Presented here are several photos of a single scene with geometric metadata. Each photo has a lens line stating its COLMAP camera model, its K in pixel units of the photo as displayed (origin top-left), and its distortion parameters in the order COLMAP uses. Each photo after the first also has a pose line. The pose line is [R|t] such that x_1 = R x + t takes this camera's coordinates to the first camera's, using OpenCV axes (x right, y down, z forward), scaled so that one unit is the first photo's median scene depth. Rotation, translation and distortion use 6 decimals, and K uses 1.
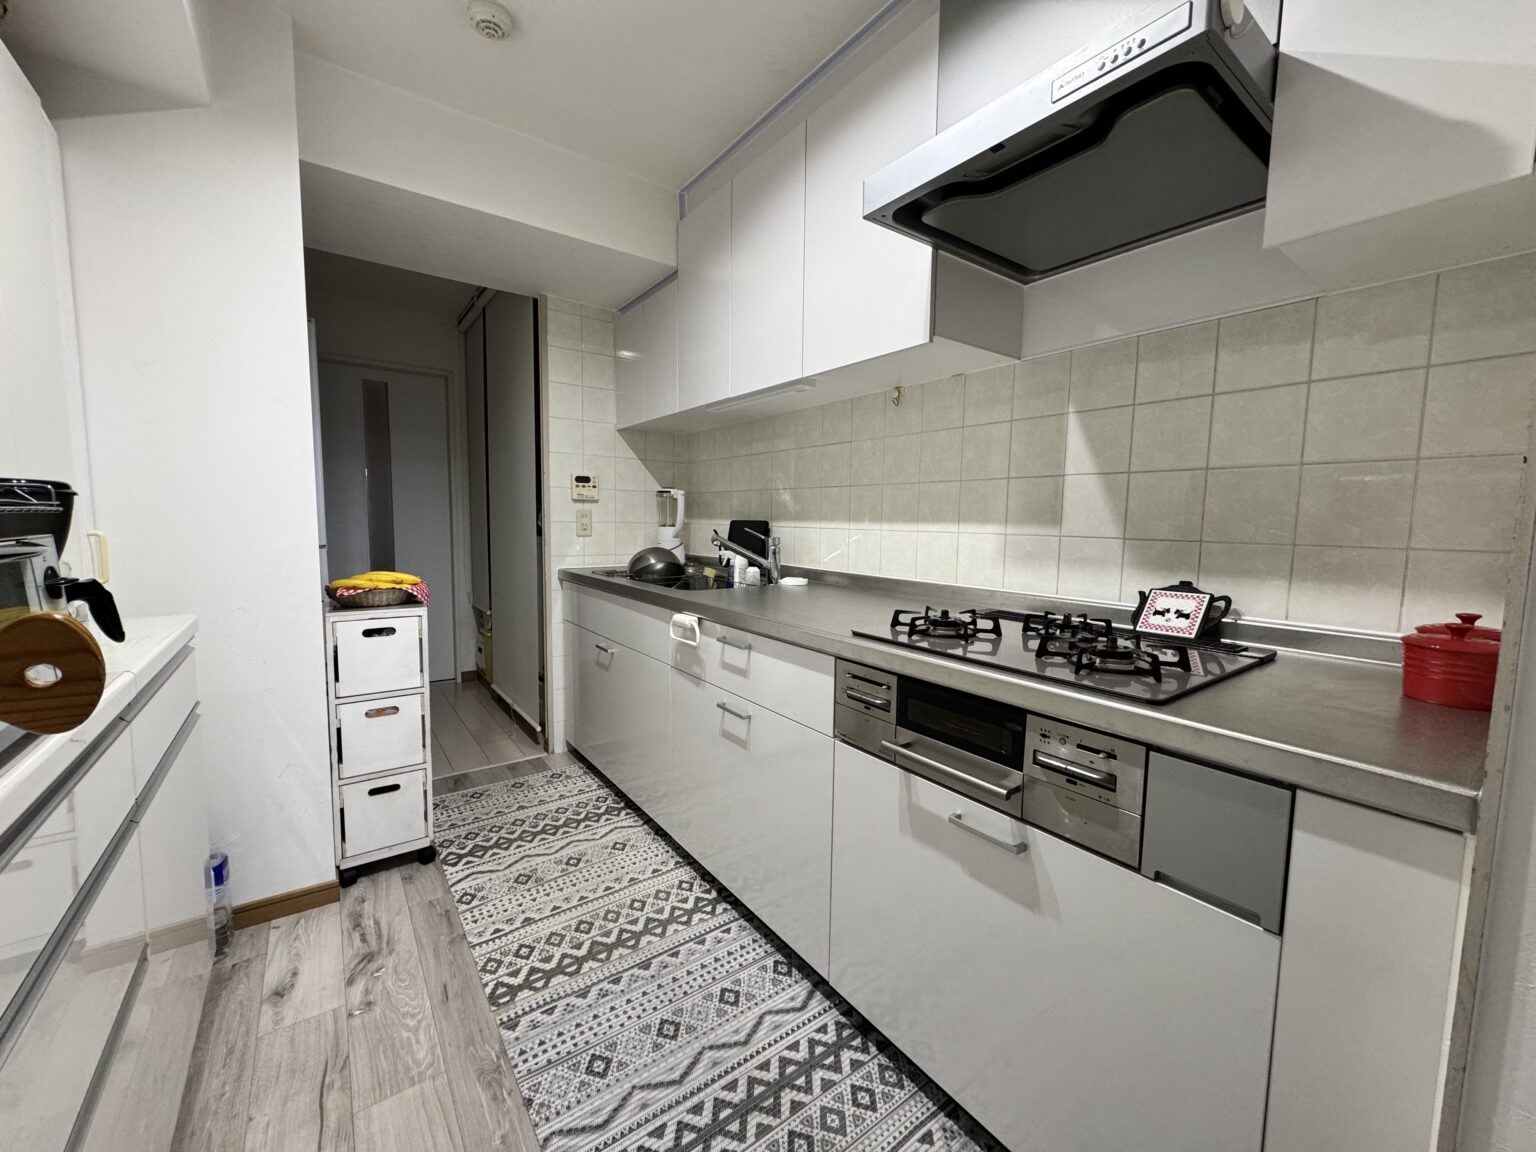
lens RADIAL K [[607.2, 0, 769.5], [0, 607.2, 574.6], [0, 0, 1]] dist [-0.009391, 0.001054]
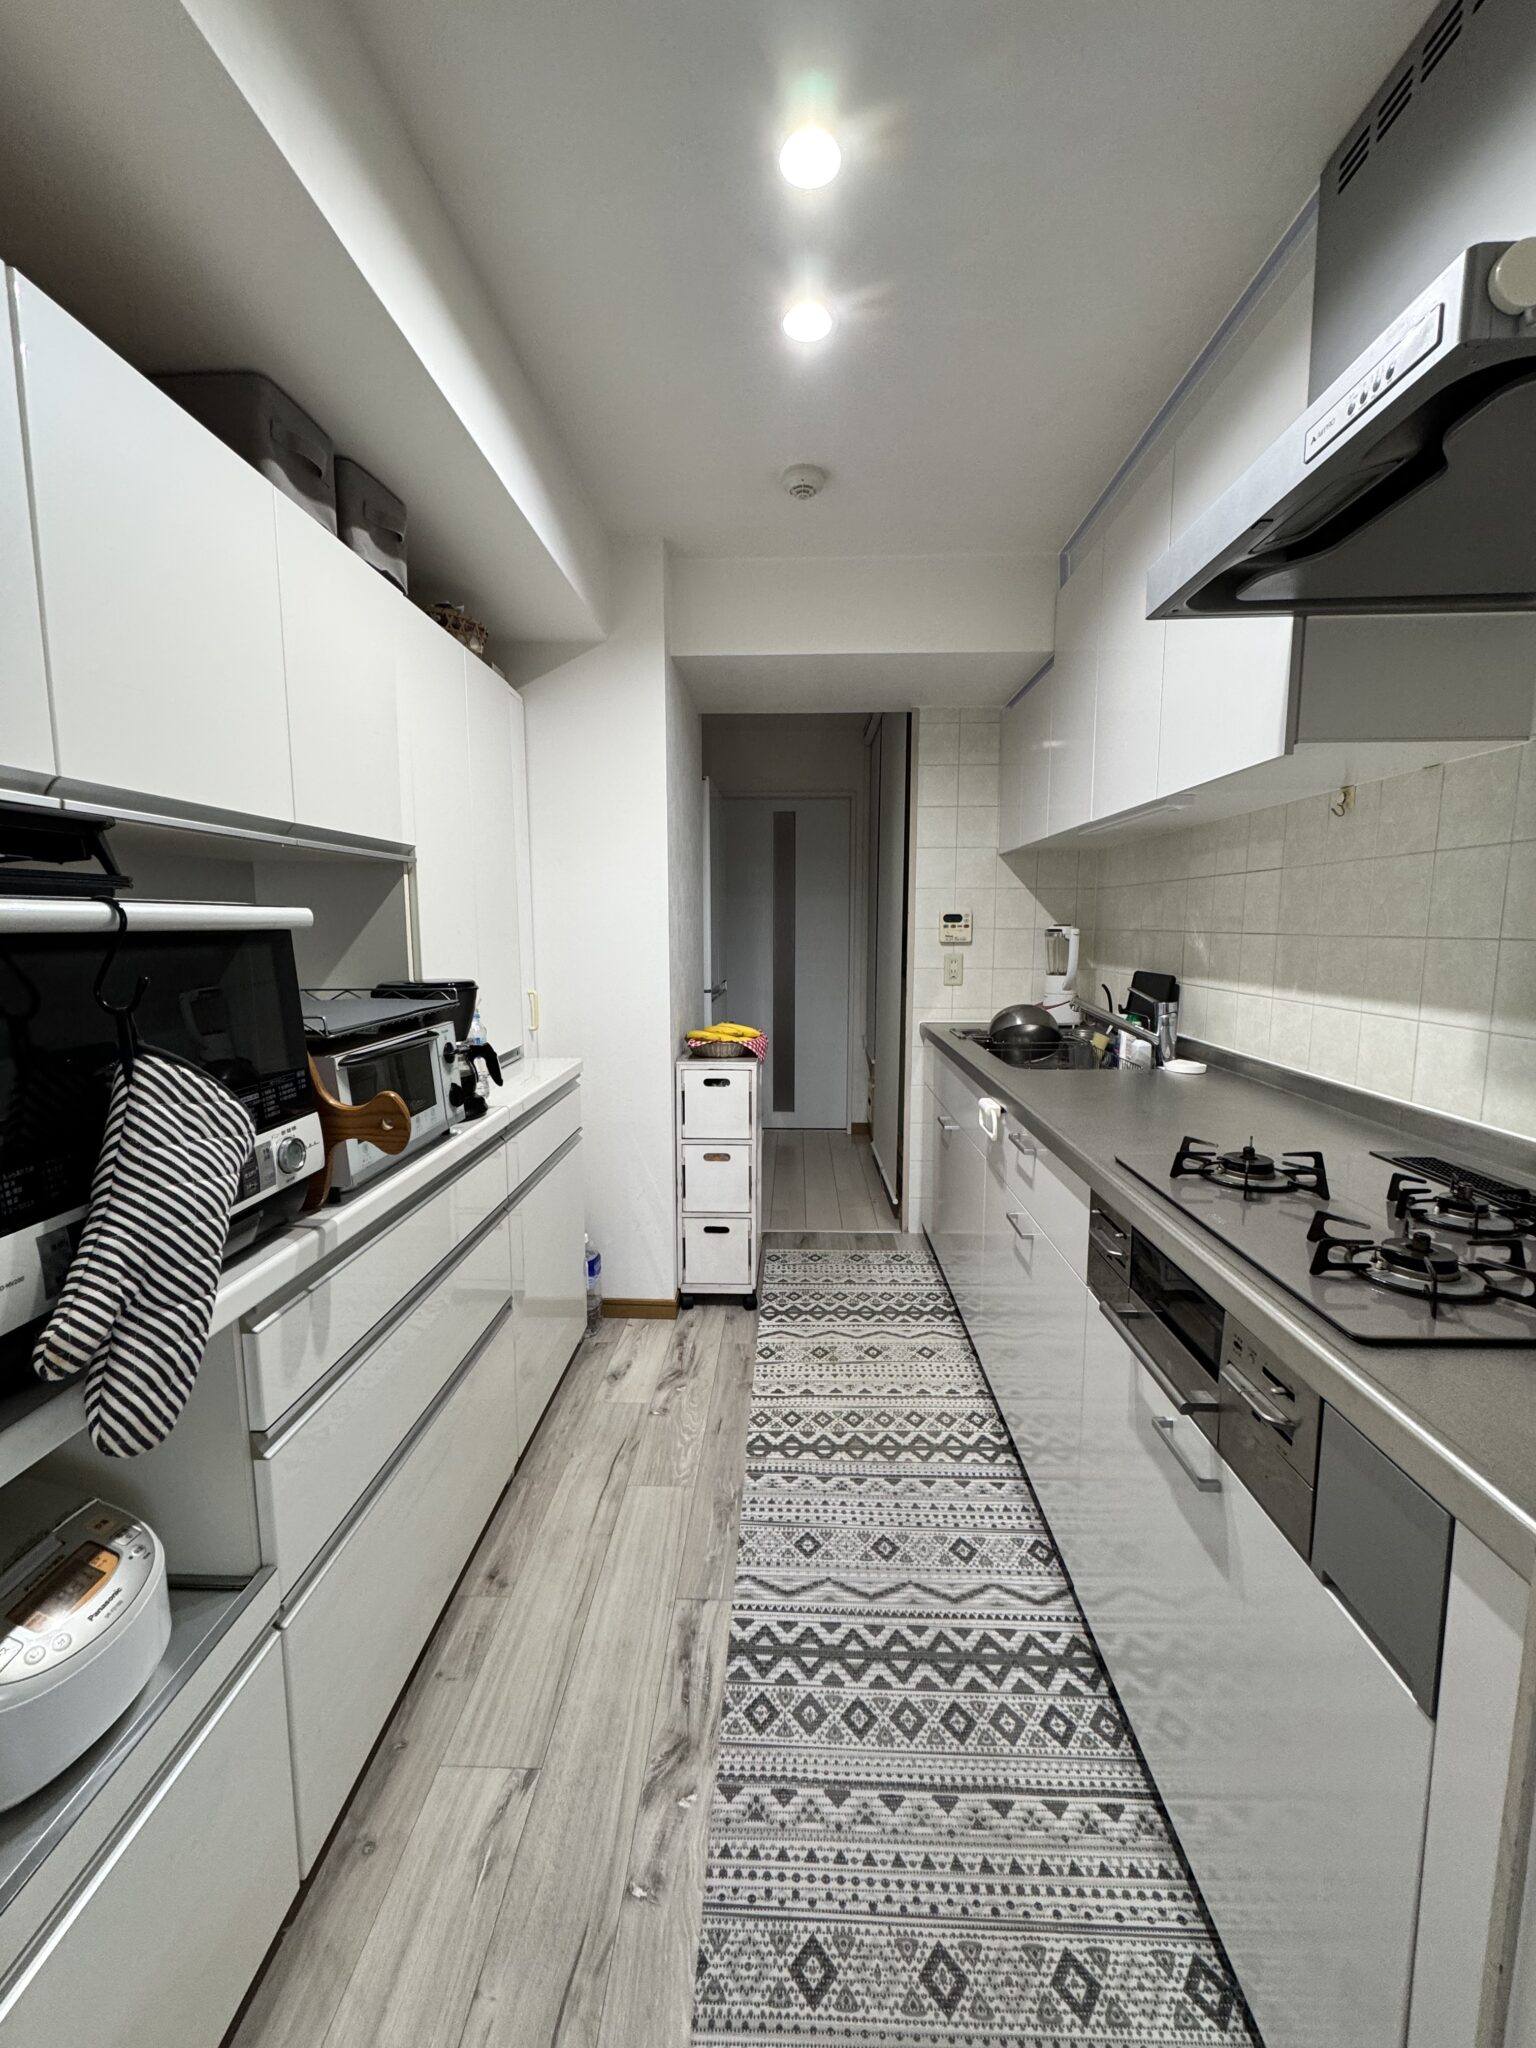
lens RADIAL K [[809.6, 0, 761.8], [0, 809.6, 1019.8], [0, 0, 1]] dist [-0.009391, 0.001054]
pose [[0.779695, 0.057417, -0.623522, 0.321948], [-0.044258, 0.998350, 0.036591, -0.075827], [0.624594, -0.000934, 0.780949, -0.069426]]
